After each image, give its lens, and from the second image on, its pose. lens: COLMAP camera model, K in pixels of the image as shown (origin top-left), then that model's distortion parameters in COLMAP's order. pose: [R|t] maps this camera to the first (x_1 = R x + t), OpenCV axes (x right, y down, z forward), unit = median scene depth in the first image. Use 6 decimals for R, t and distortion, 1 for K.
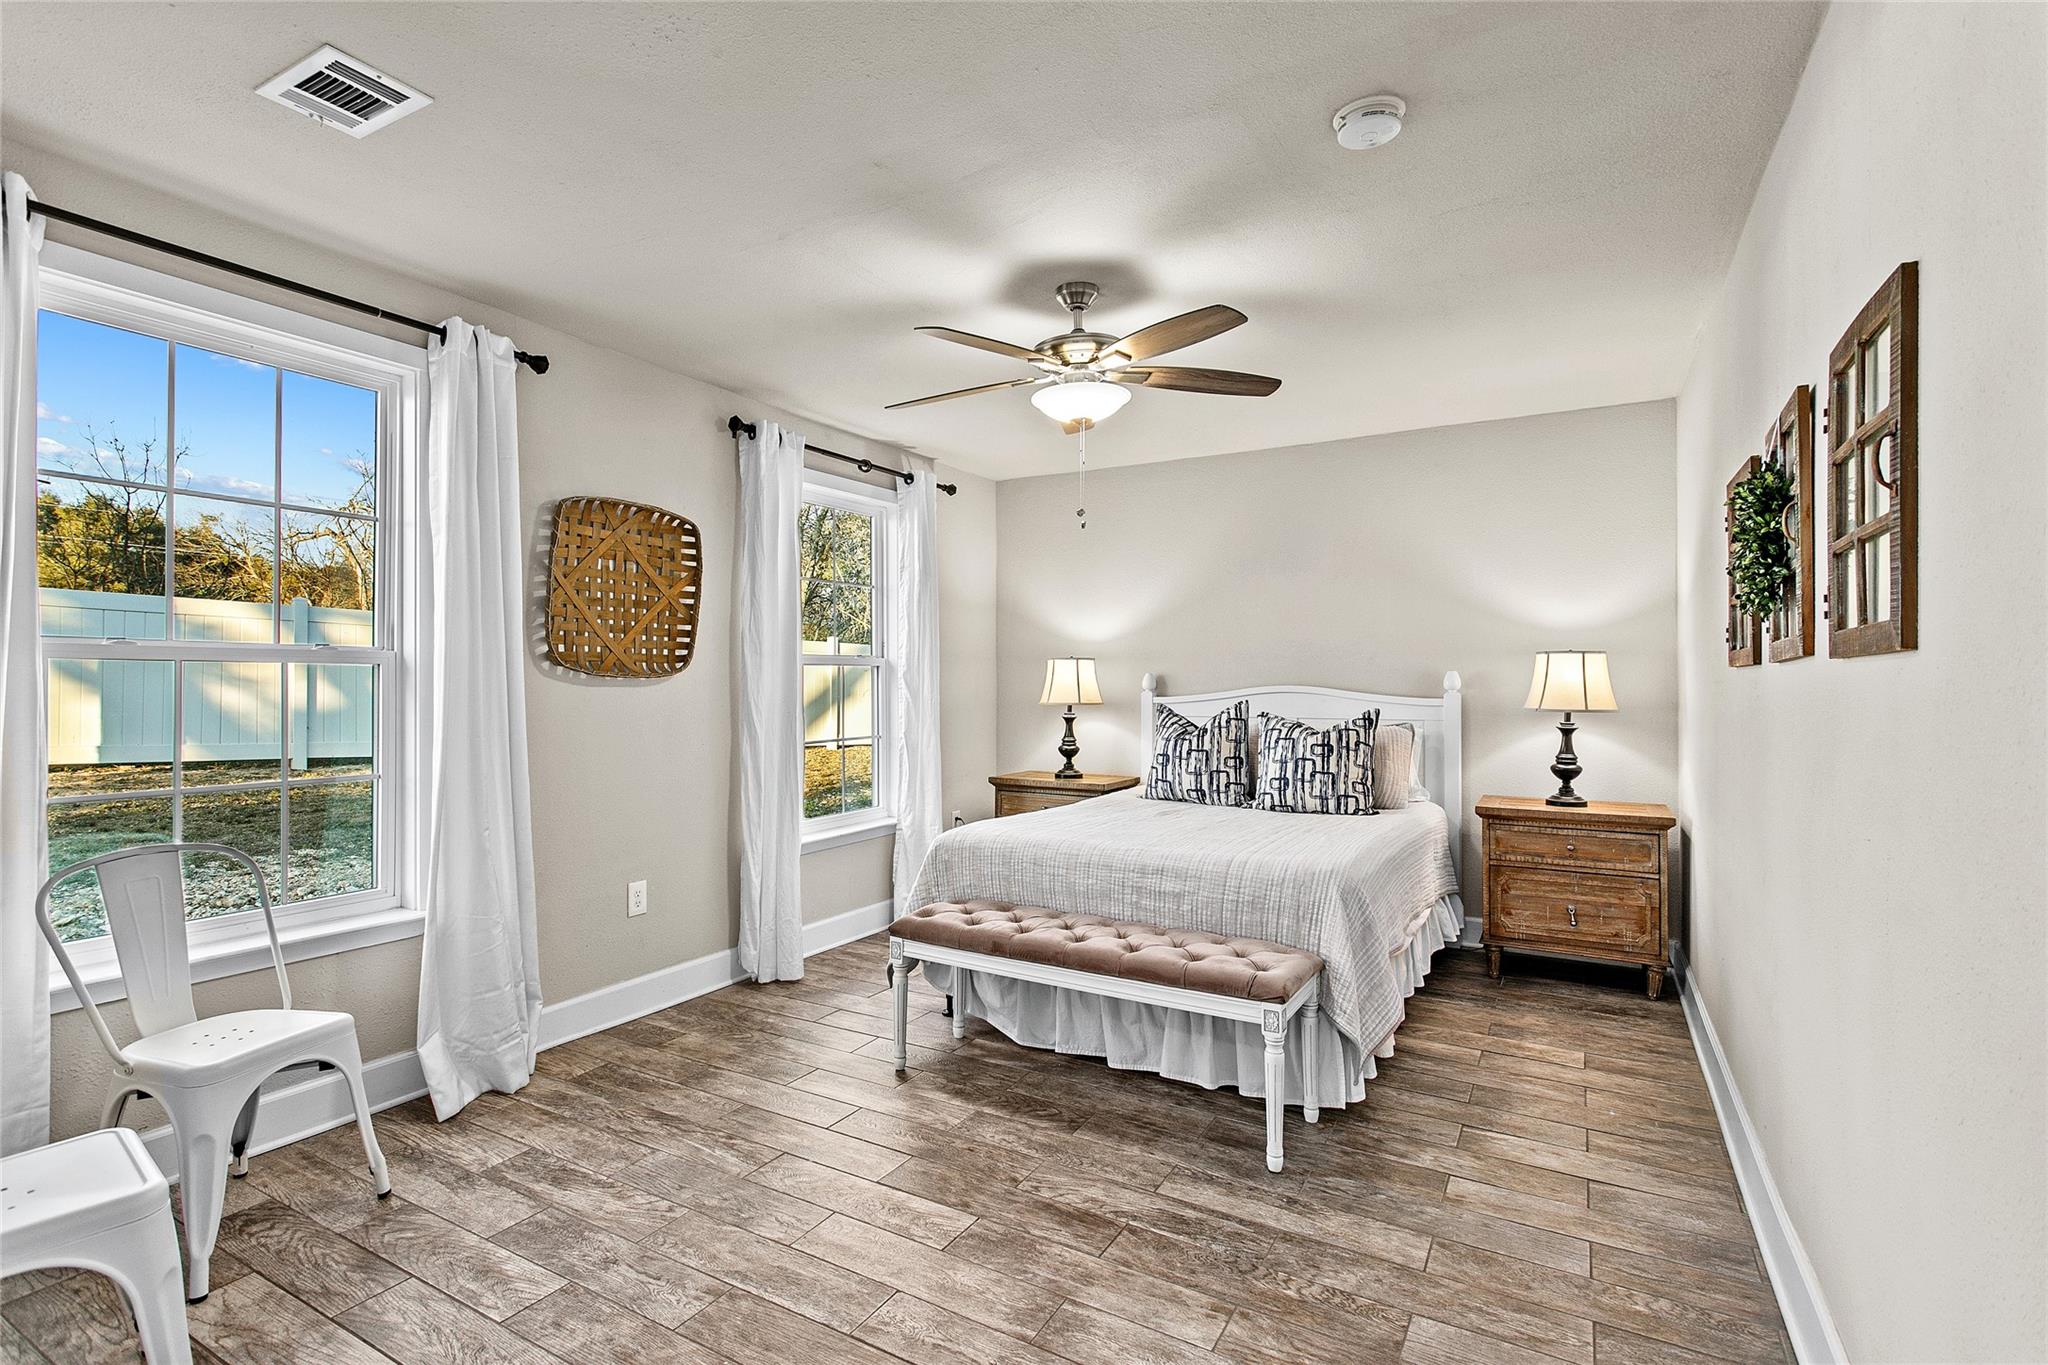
lens RADIAL K [[999.7, 0, 1025.4], [0, 999.7, 696.0], [0, 0, 1]] dist [0.002187, 0.001397]
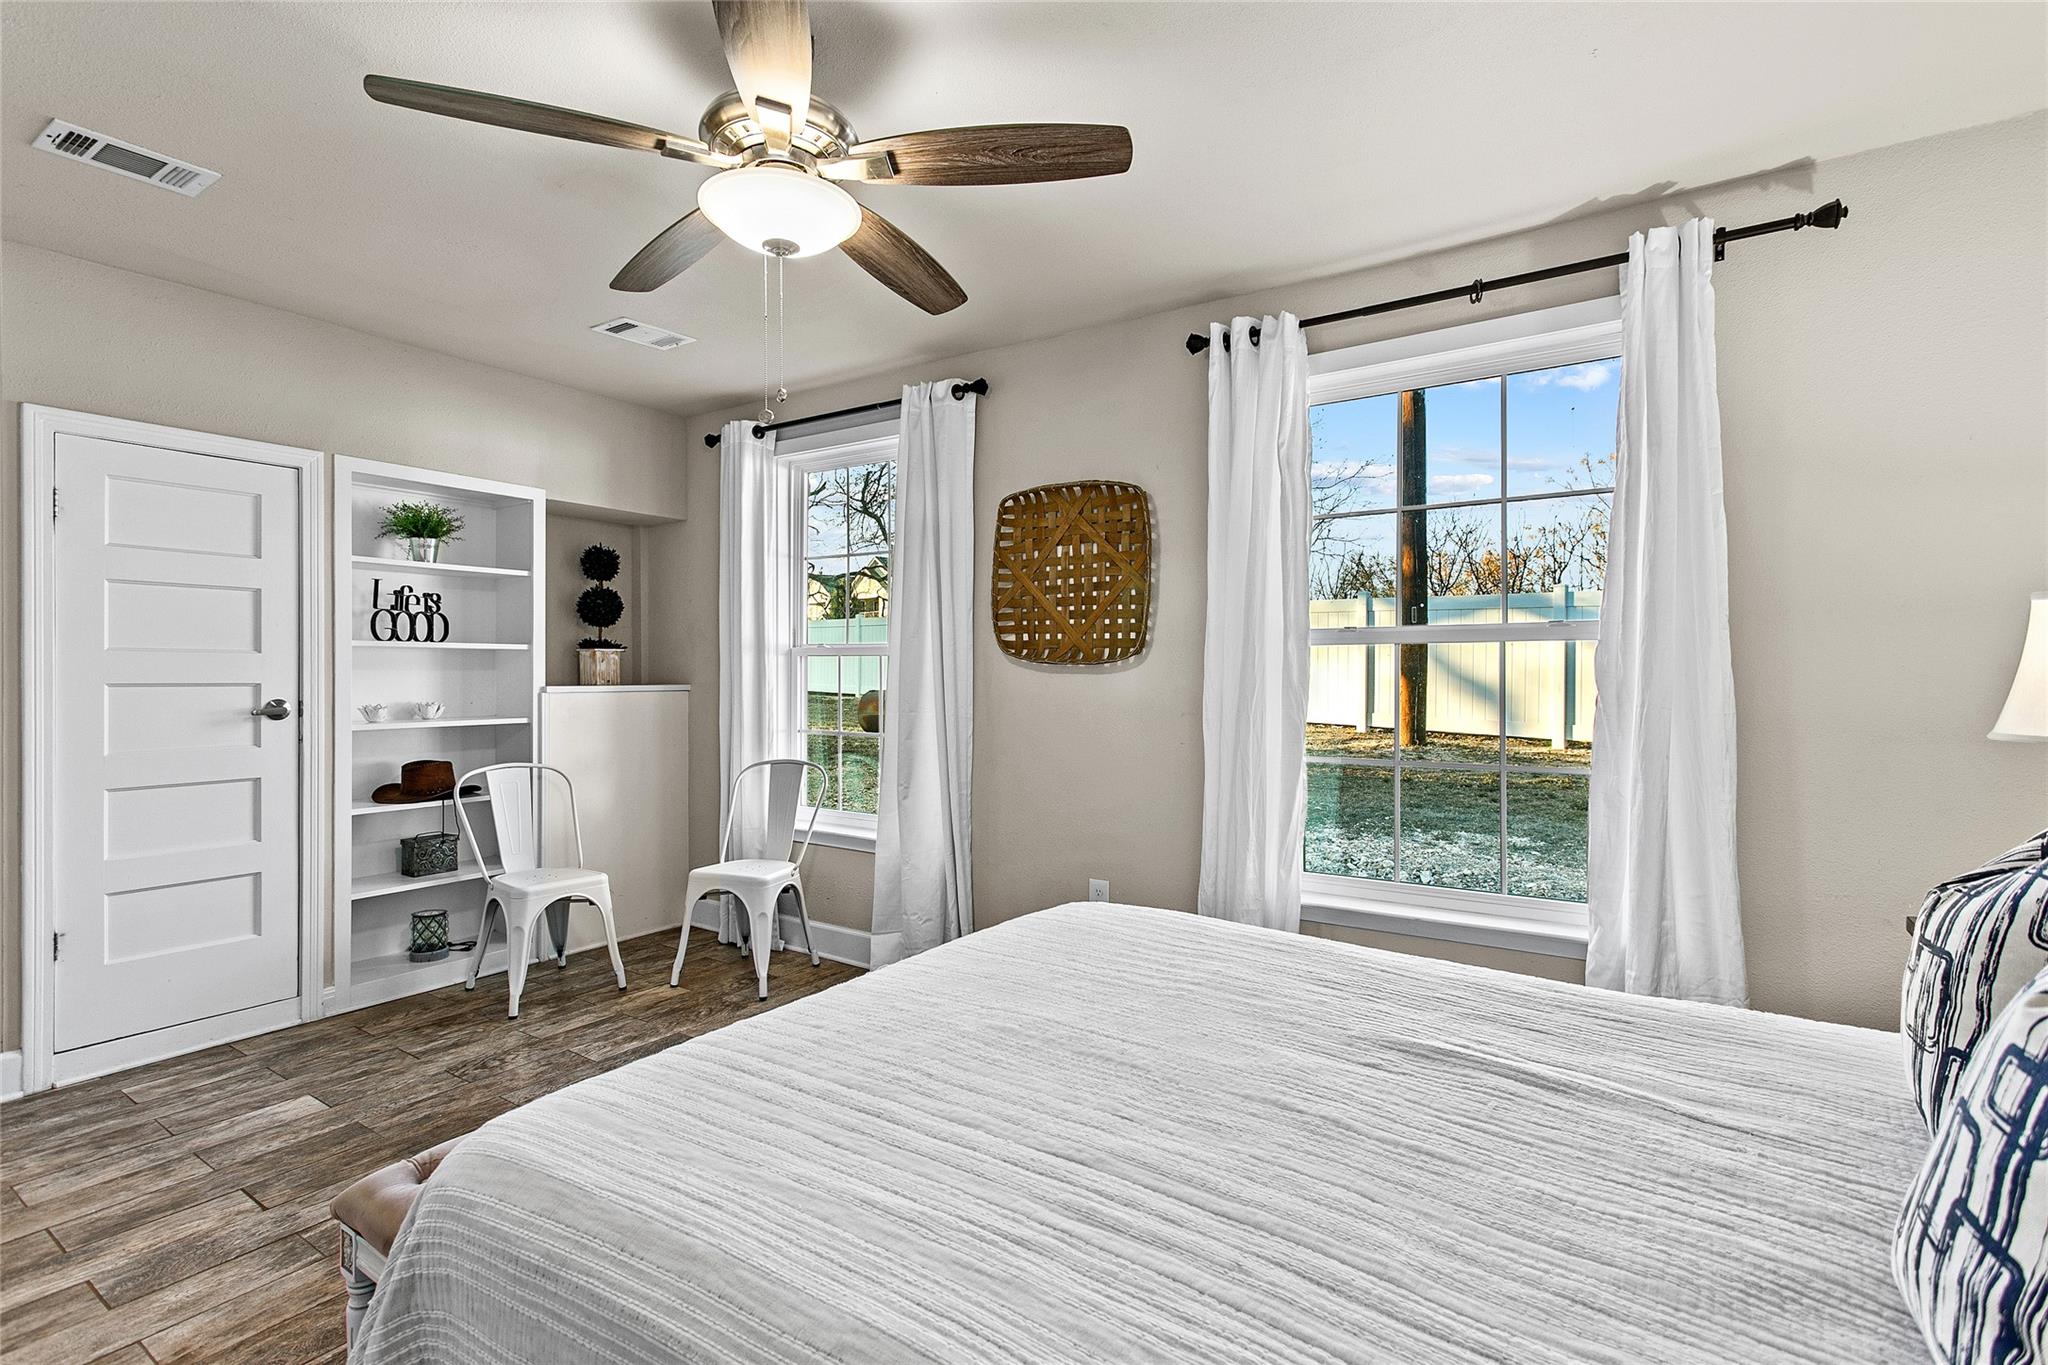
lens RADIAL K [[999.7, 0, 1025.4], [0, 999.7, 696.0], [0, 0, 1]] dist [0.002187, 0.001397]
pose [[-0.099445, 0.022009, -0.994800, 0.558705], [-0.018410, 0.999544, 0.023954, -0.009718], [0.994873, 0.020696, -0.098994, 1.022398]]
